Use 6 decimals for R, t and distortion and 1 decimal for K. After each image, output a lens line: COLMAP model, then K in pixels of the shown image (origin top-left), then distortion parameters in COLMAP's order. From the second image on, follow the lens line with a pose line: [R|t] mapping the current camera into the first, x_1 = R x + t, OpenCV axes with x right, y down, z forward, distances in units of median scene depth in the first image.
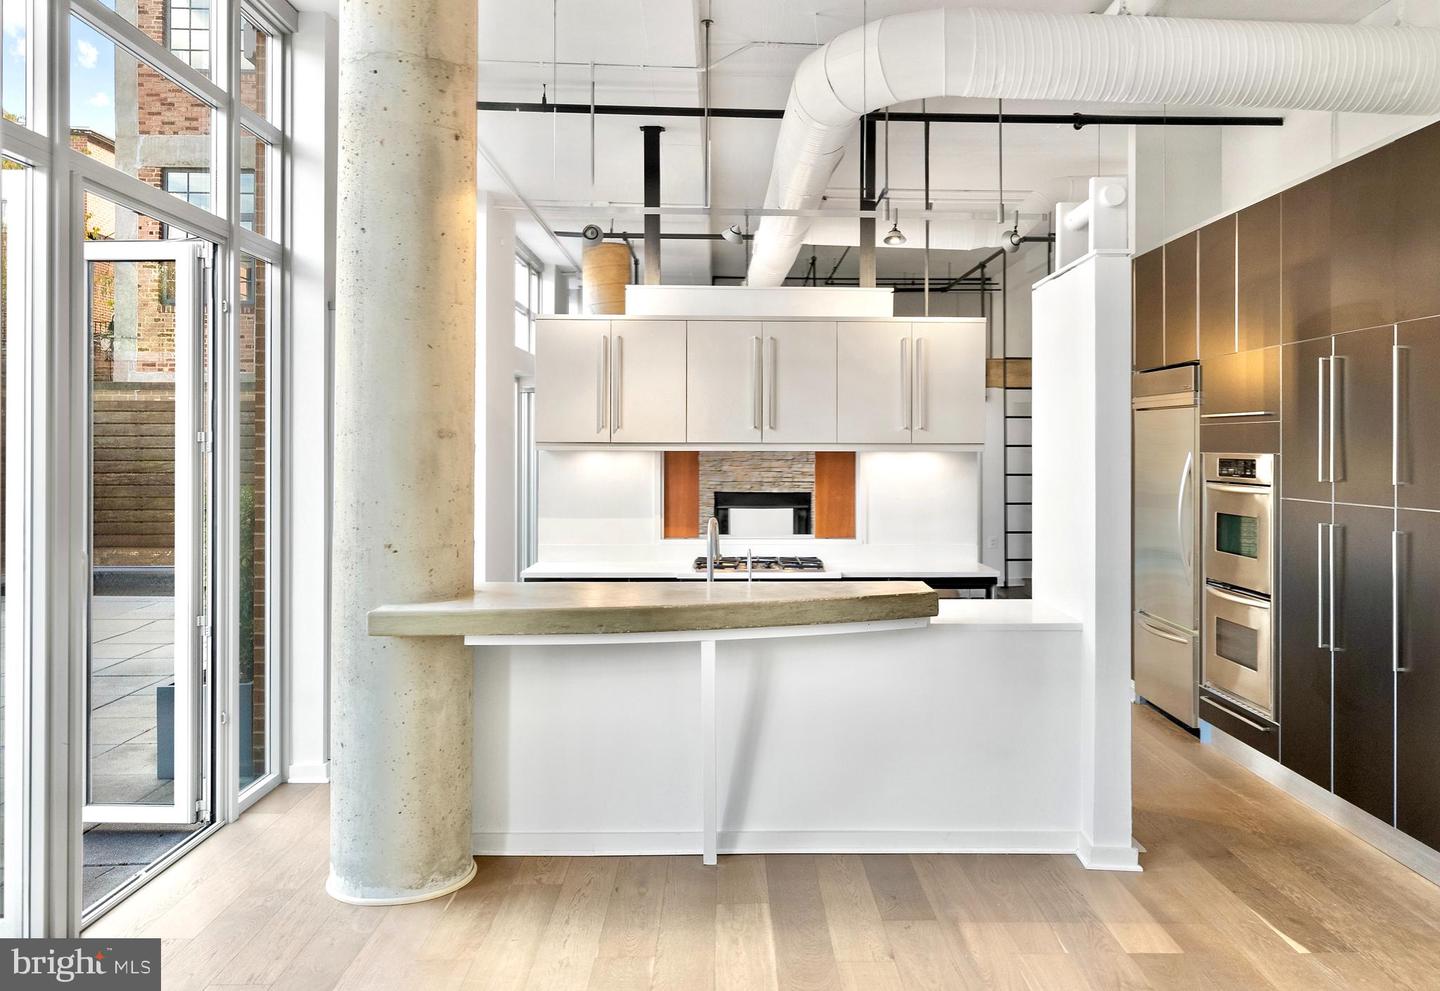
lens RADIAL K [[1064.7, 0, 746.8], [0, 1064.7, 444.8], [0, 0, 1]] dist [-0.011085, -0.005311]
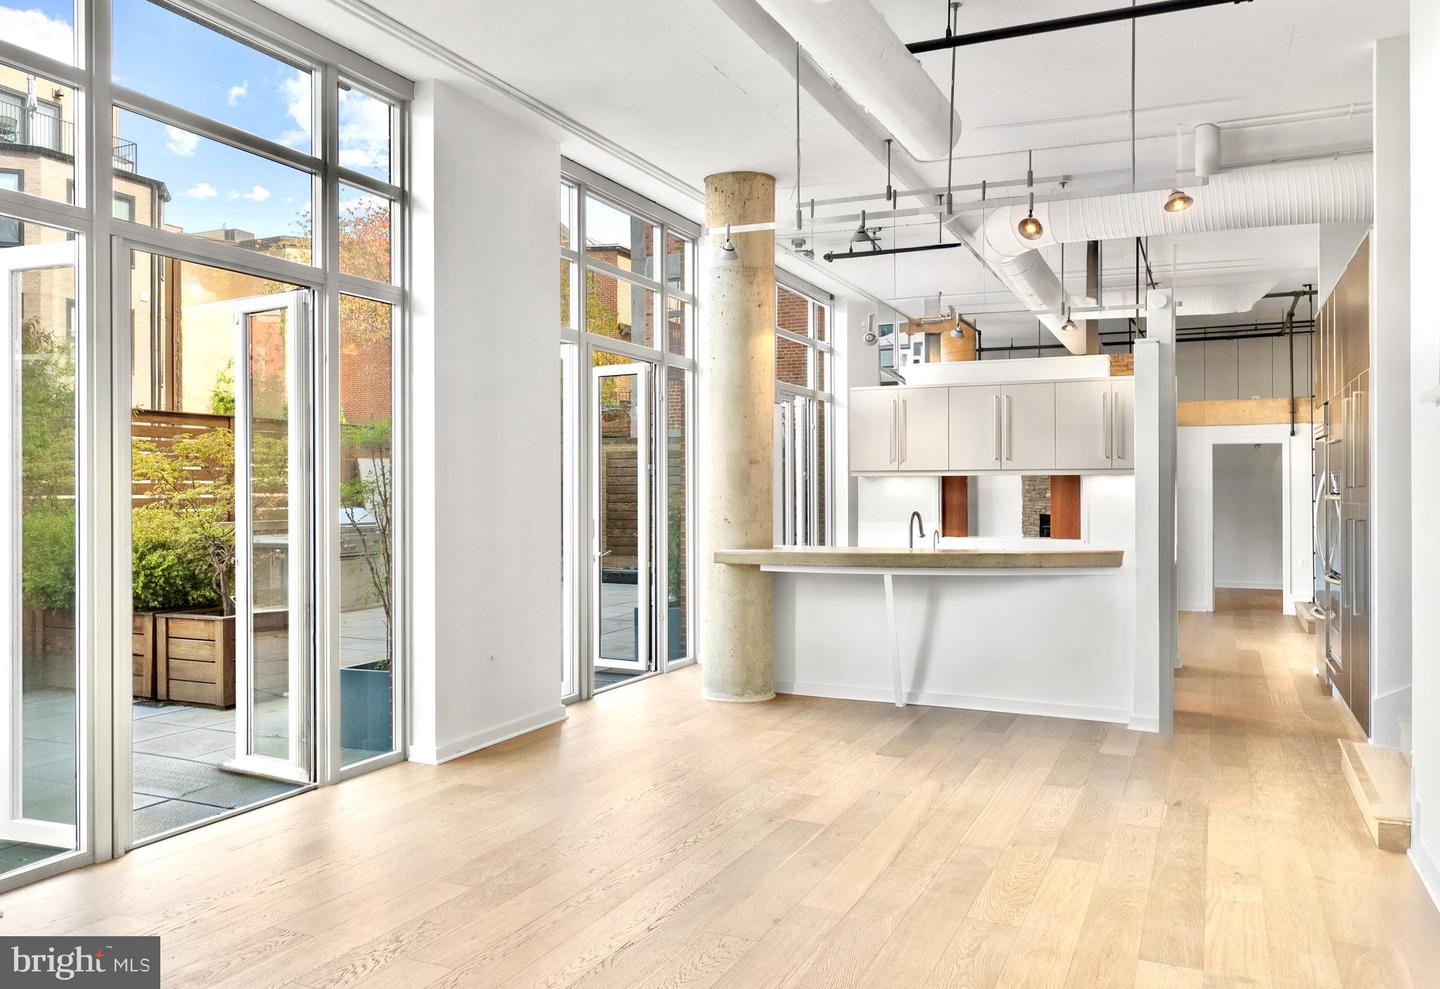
lens RADIAL K [[1100.0, 0, 722.2], [0, 1100.0, 489.1], [0, 0, 1]] dist [-0.016017, -0.003669]
pose [[0.893390, -0.004591, -0.449259, 0.482191], [0.004107, 0.999989, -0.002053, 0.036571], [0.449264, -0.000011, 0.893399, -0.692315]]
